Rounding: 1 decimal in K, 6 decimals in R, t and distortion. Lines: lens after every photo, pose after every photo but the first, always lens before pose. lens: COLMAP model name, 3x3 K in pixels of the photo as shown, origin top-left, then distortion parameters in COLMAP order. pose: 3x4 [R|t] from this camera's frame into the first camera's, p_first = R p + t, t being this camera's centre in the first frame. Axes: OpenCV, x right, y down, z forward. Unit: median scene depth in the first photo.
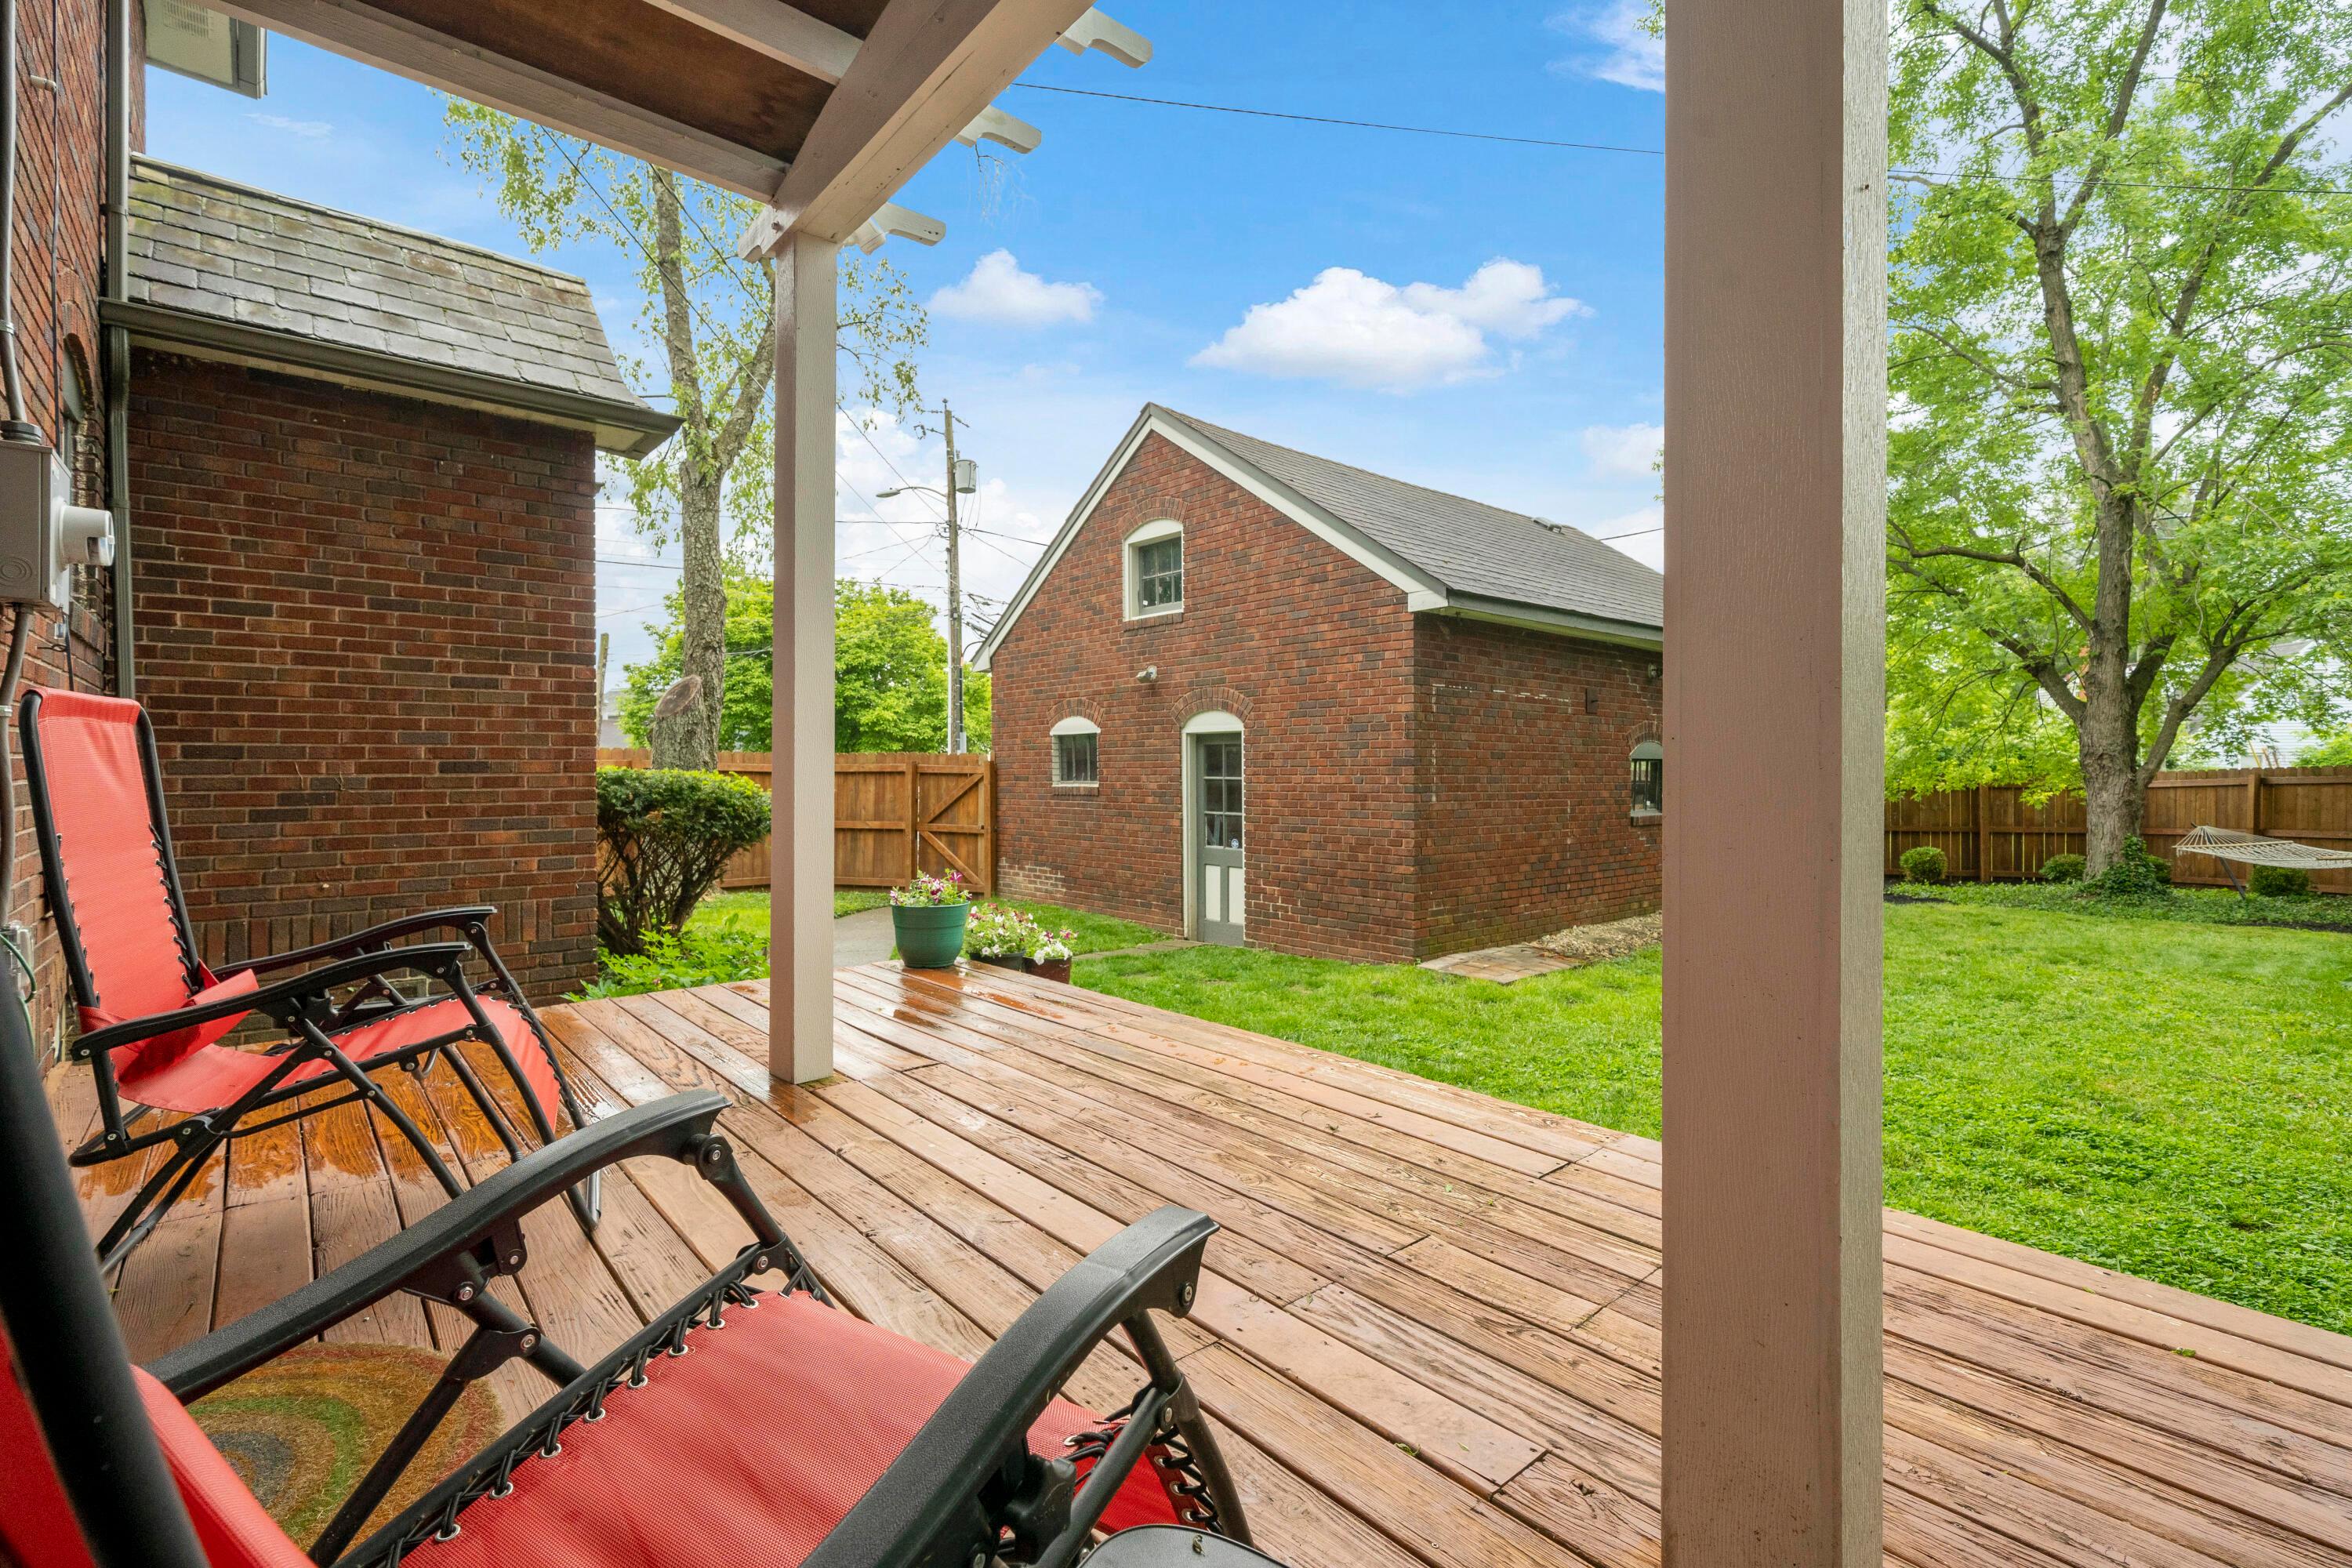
lens RADIAL K [[1055.3, 0, 1176.2], [0, 1055.3, 767.9], [0, 0, 1]] dist [0.001190, -0.000210]
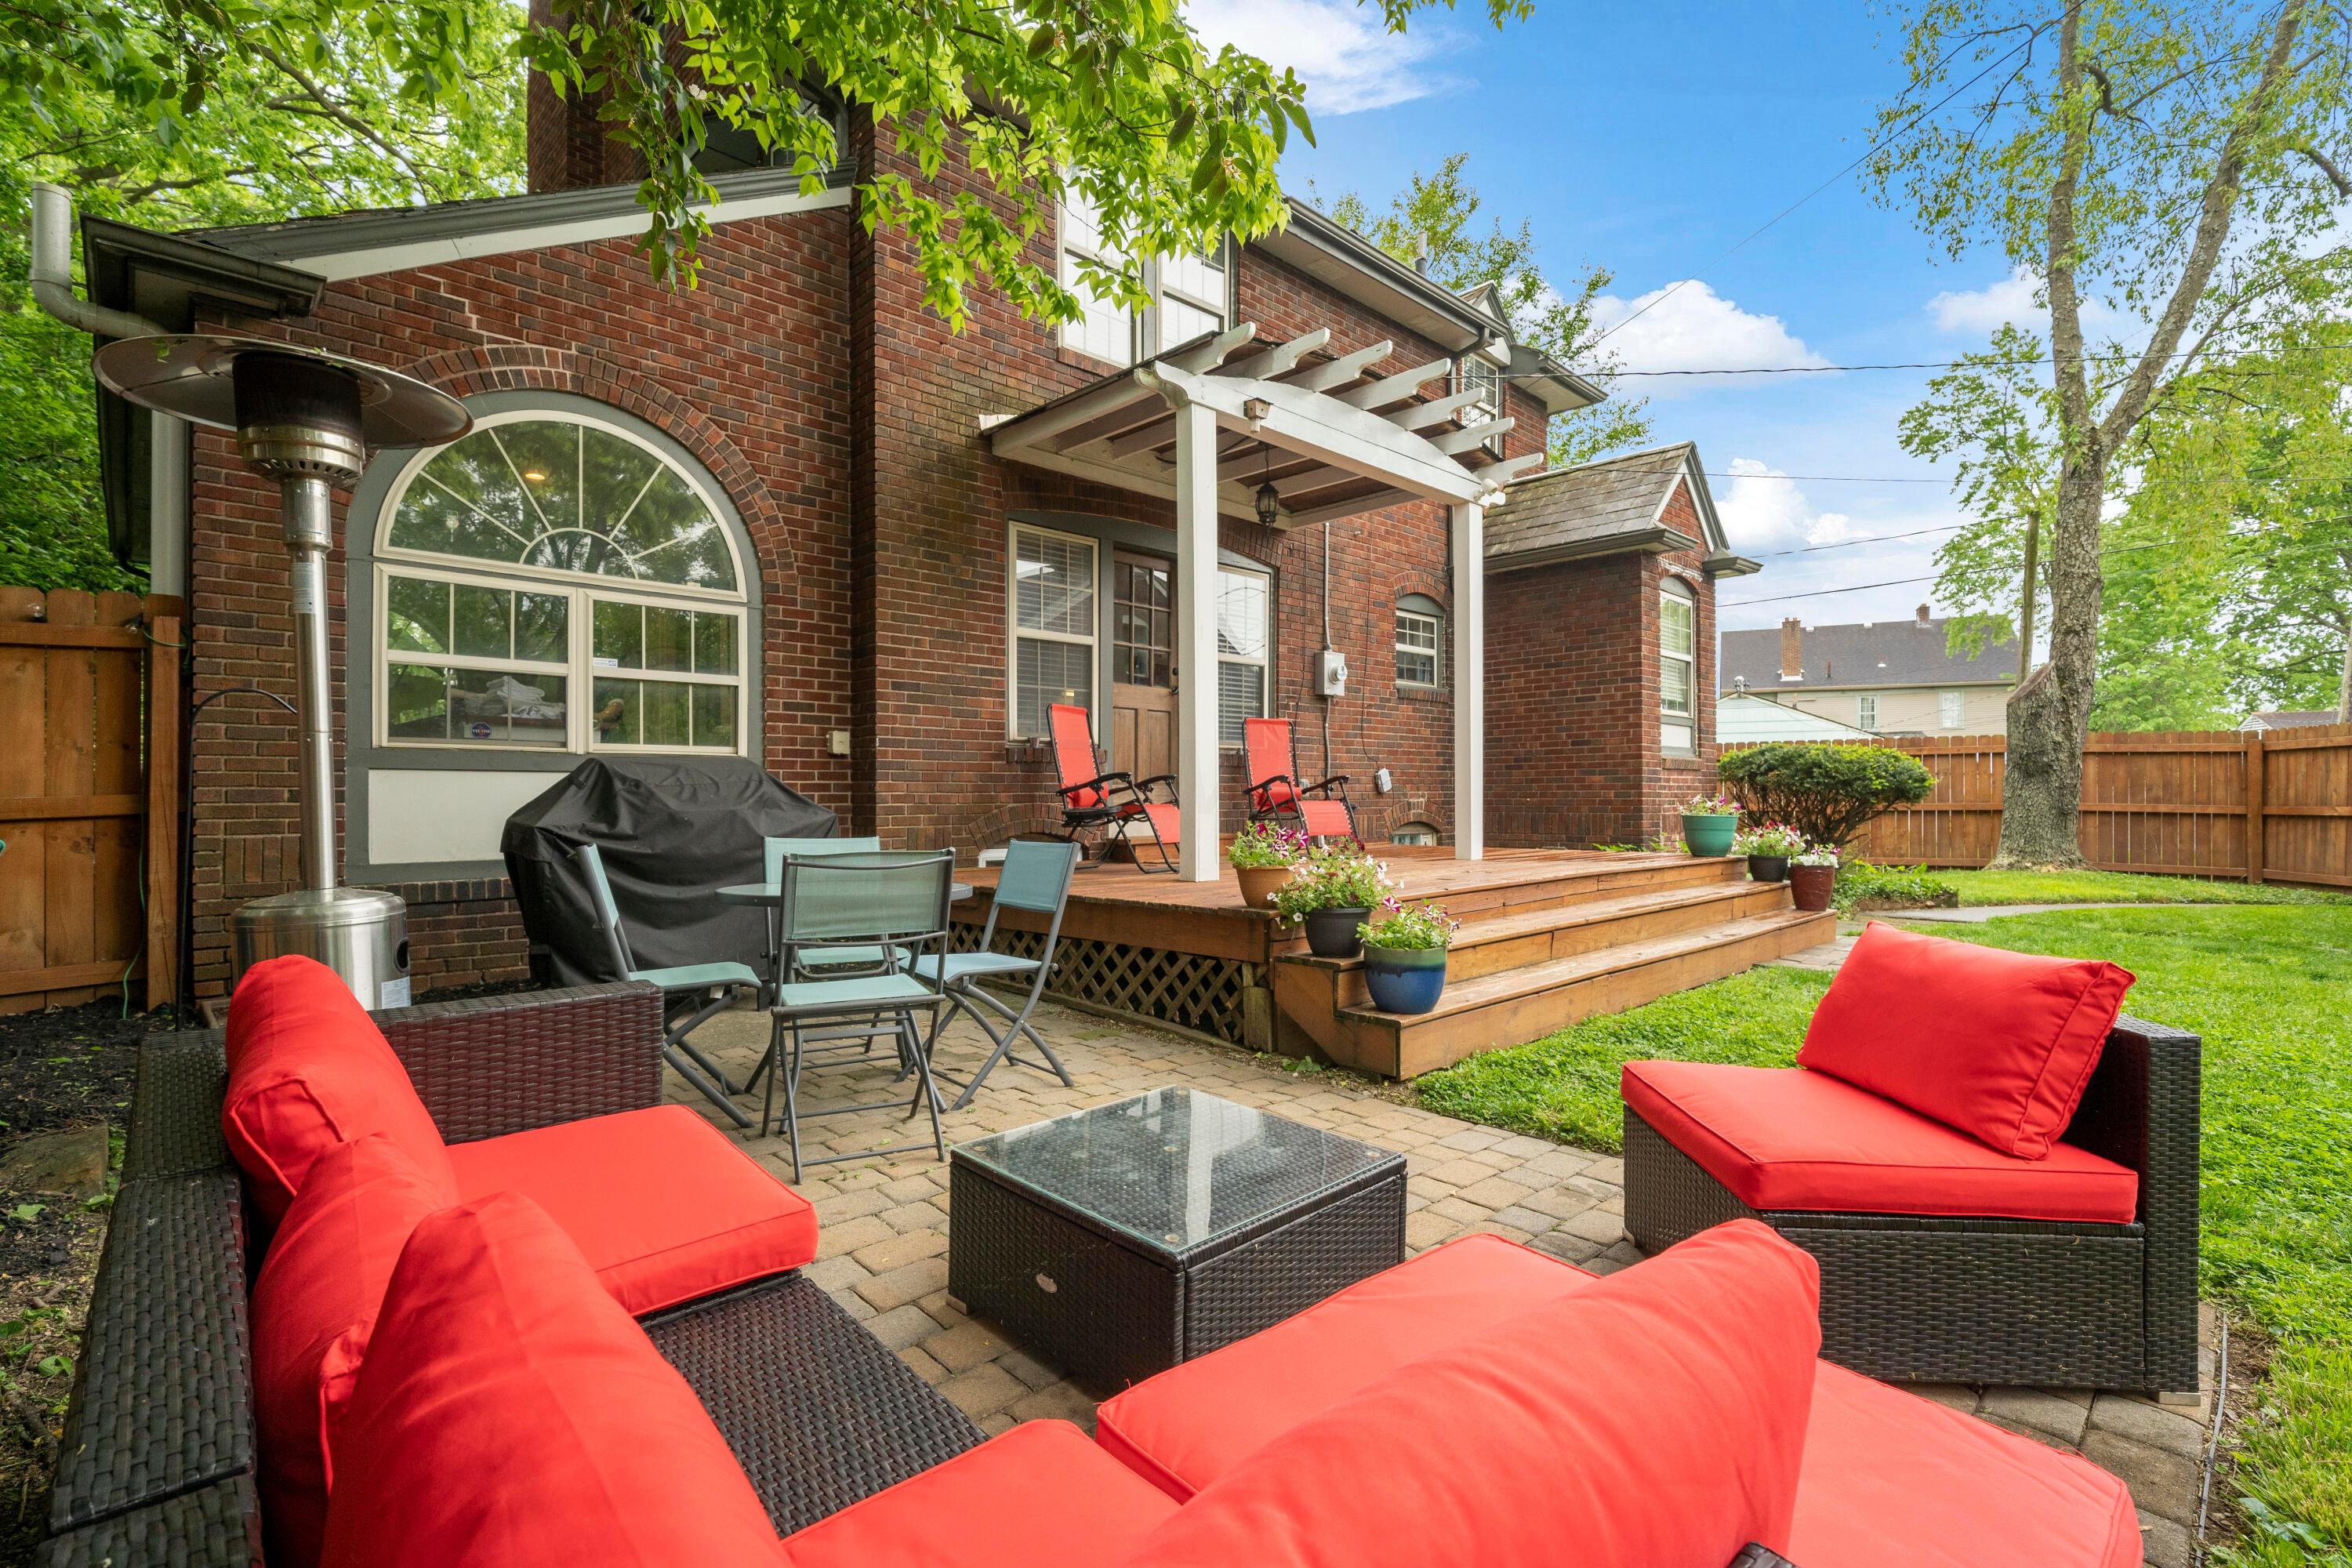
lens RADIAL K [[1065.3, 0, 1159.9], [0, 1065.3, 802.0], [0, 0, 1]] dist [0.001131, 0.000098]
pose [[0.047850, 0.004292, -0.998845, 0.673629], [0.006255, 0.999970, 0.004596, 0.051129], [0.998835, -0.006468, 0.047821, 0.064278]]
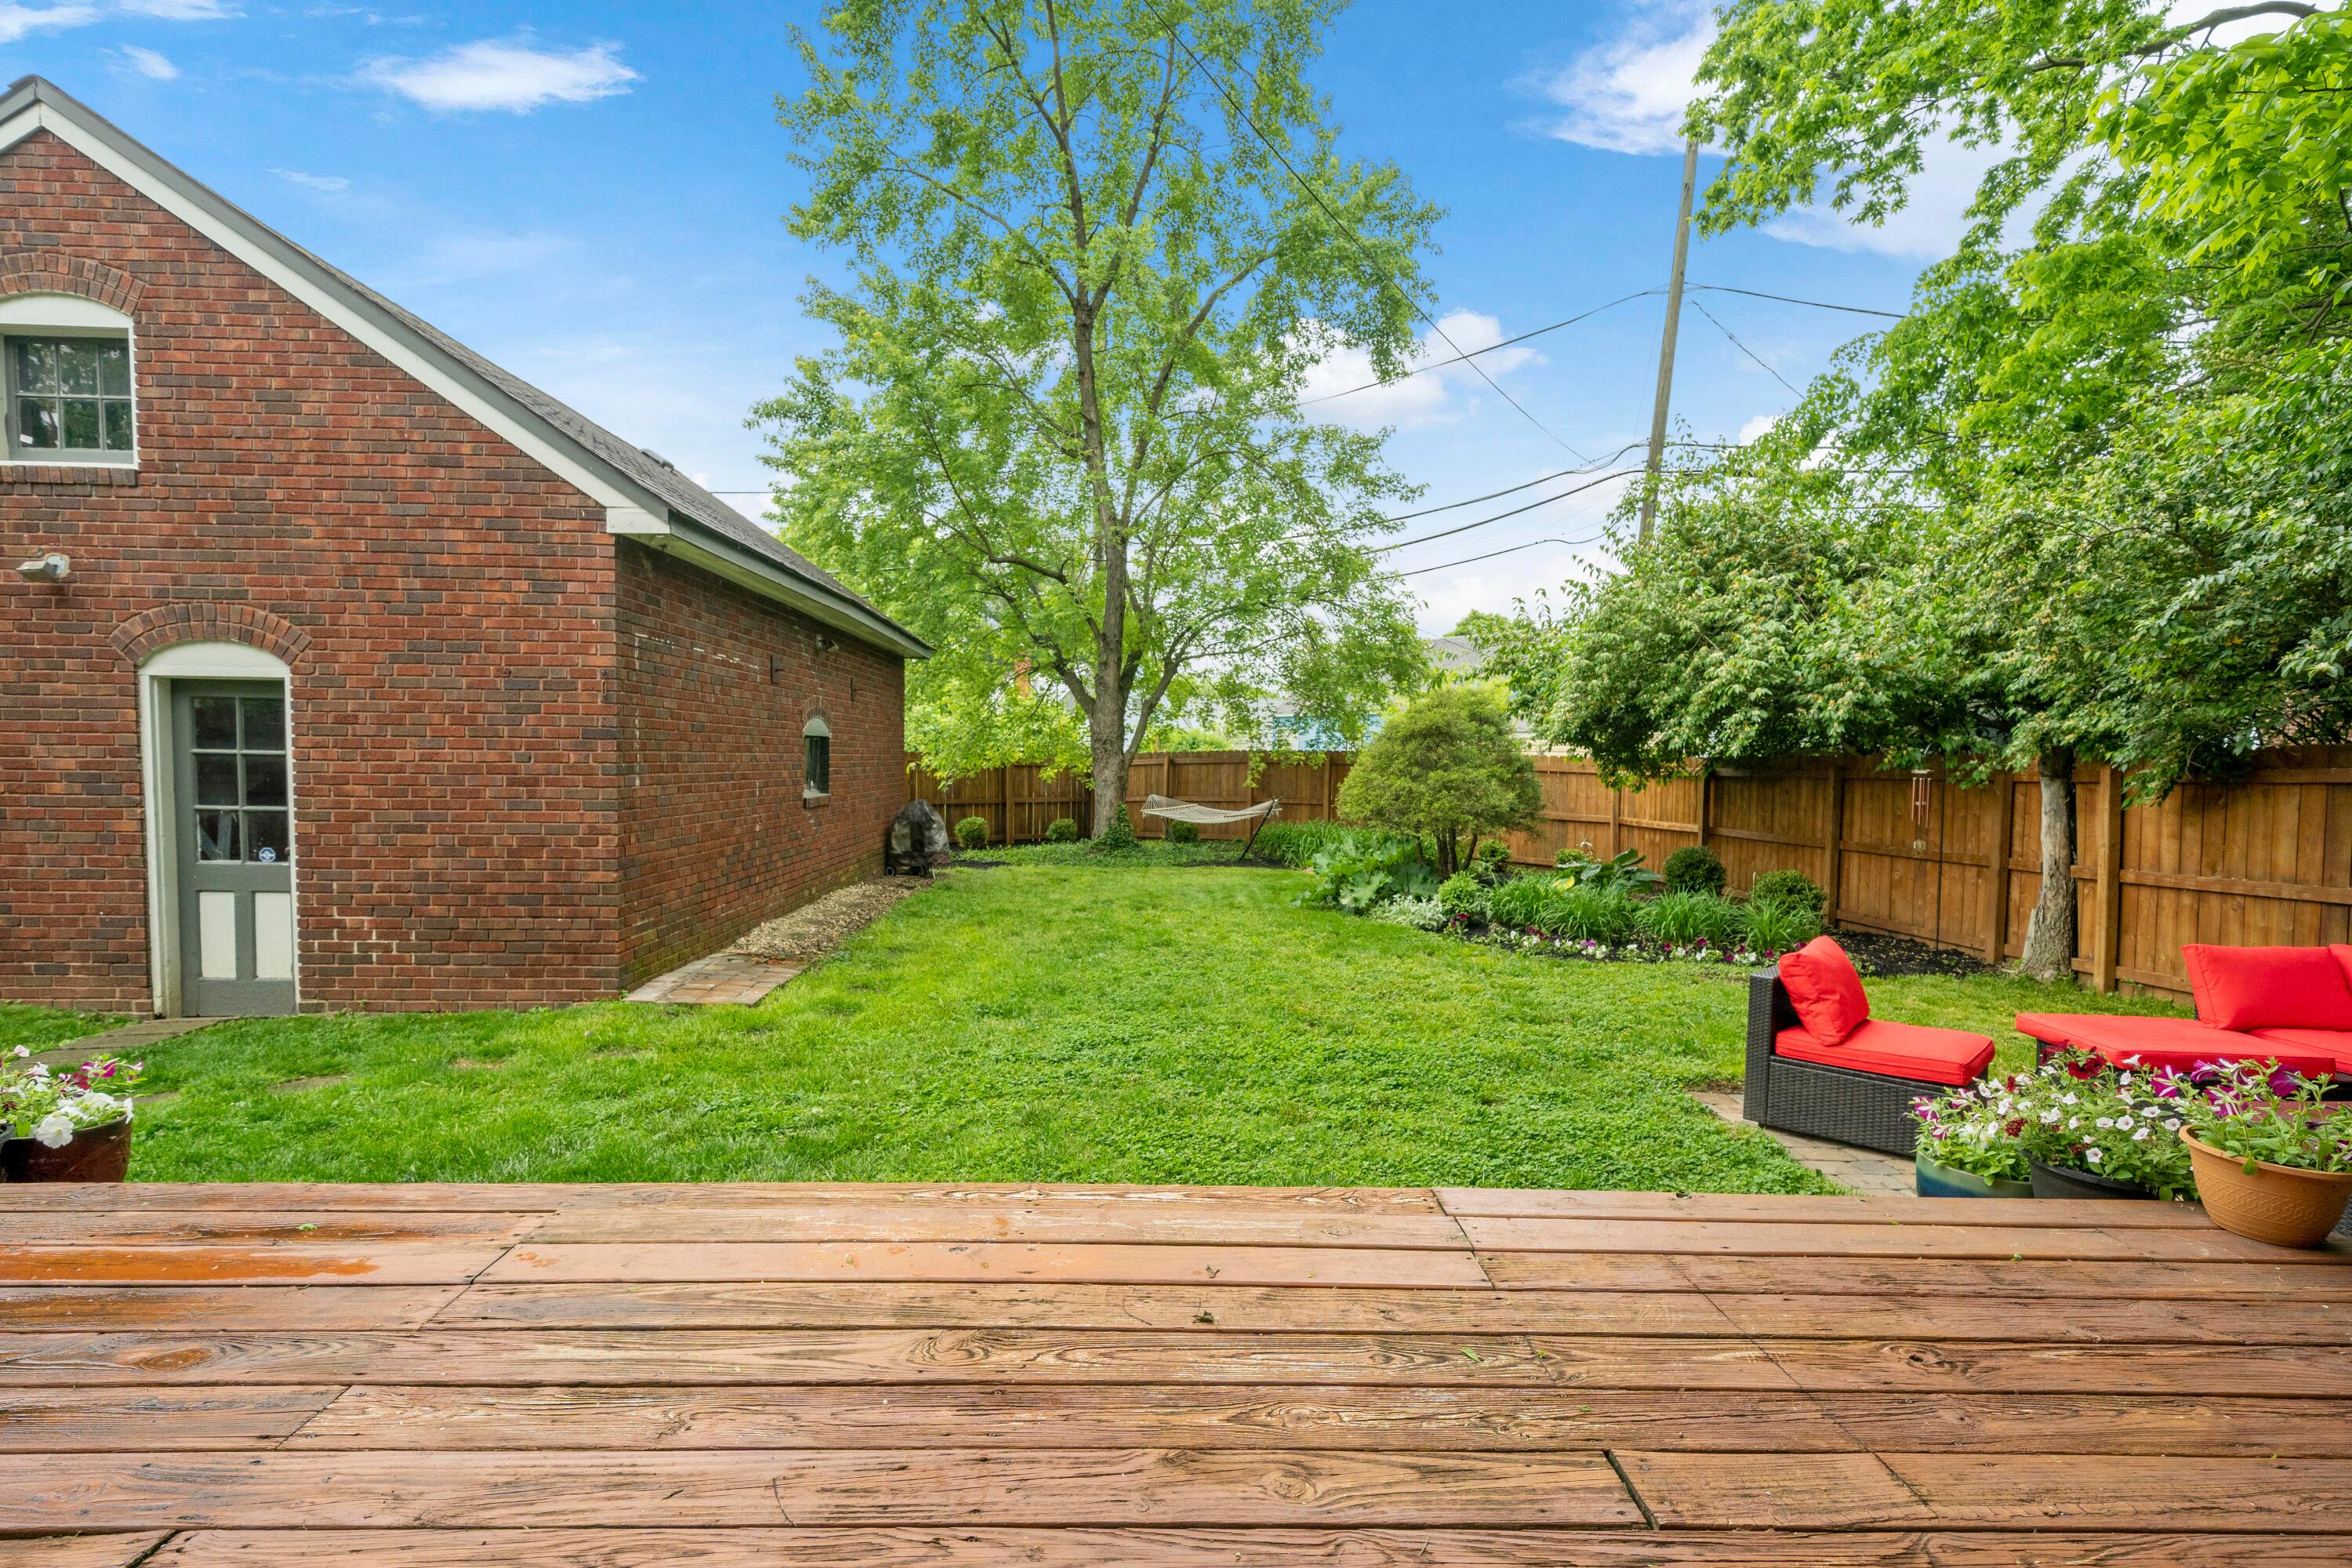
lens RADIAL K [[1065.3, 0, 1159.9], [0, 1065.3, 802.0], [0, 0, 1]] dist [0.001131, 0.000098]
pose [[0.633323, -0.025407, 0.773470, -0.102581], [-0.017128, 0.998756, 0.046831, 0.000419], [-0.773698, -0.042907, 0.632100, 0.181380]]
